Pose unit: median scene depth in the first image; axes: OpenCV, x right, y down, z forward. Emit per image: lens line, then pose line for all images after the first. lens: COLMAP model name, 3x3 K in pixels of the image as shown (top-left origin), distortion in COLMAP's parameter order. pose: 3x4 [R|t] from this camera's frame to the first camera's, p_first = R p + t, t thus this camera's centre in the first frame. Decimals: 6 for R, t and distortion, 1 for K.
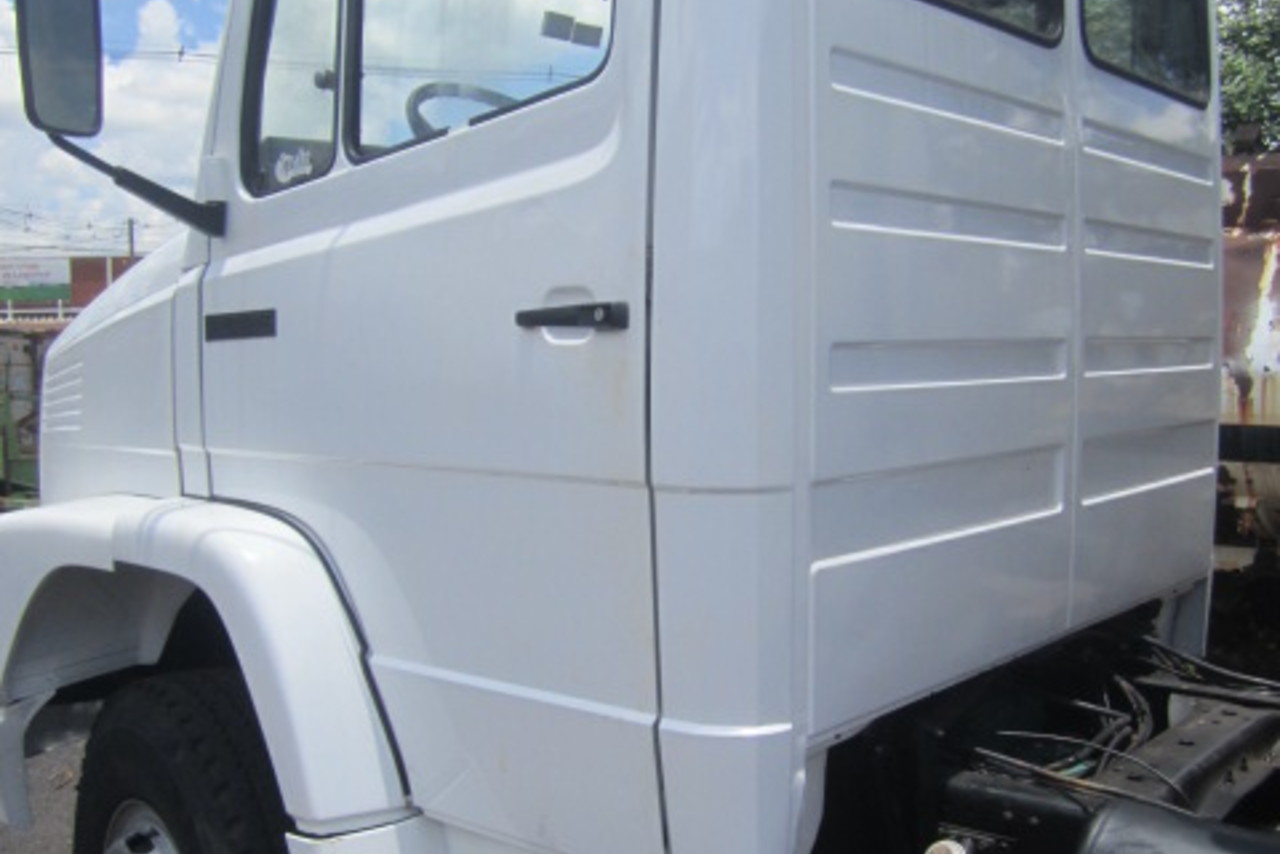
lens RADIAL K [[1390.2, 0, 640.0], [0, 1390.2, 427.0], [0, 0, 1]] dist [-0.002225, -0.000589]
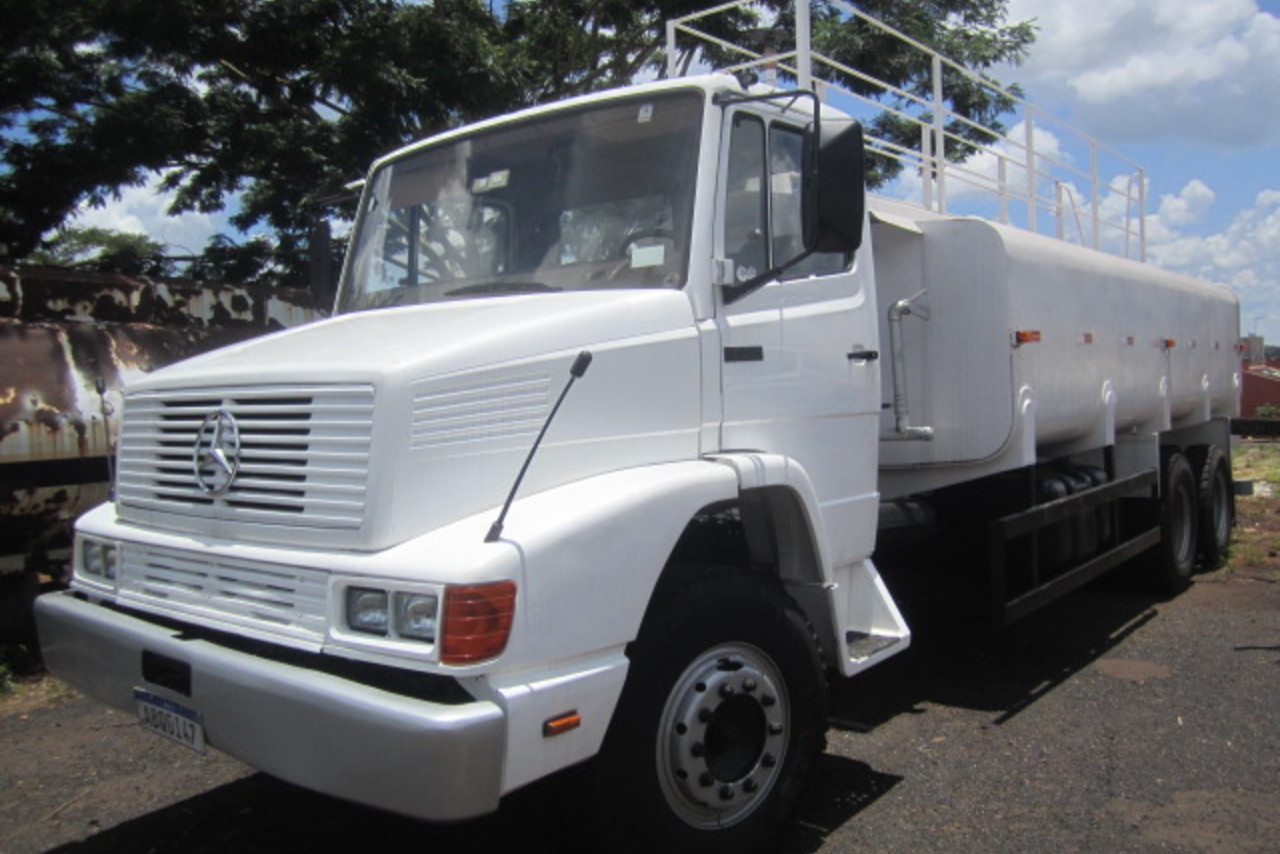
lens RADIAL K [[1041.7, 0, 640.0], [0, 1041.7, 427.0], [0, 0, 1]] dist [-0.004875, -0.001839]
pose [[-0.009568, -0.024679, 0.999650, -0.921203], [0.089467, 0.995665, 0.025437, -0.012684], [-0.995944, 0.089679, -0.007318, 0.630216]]
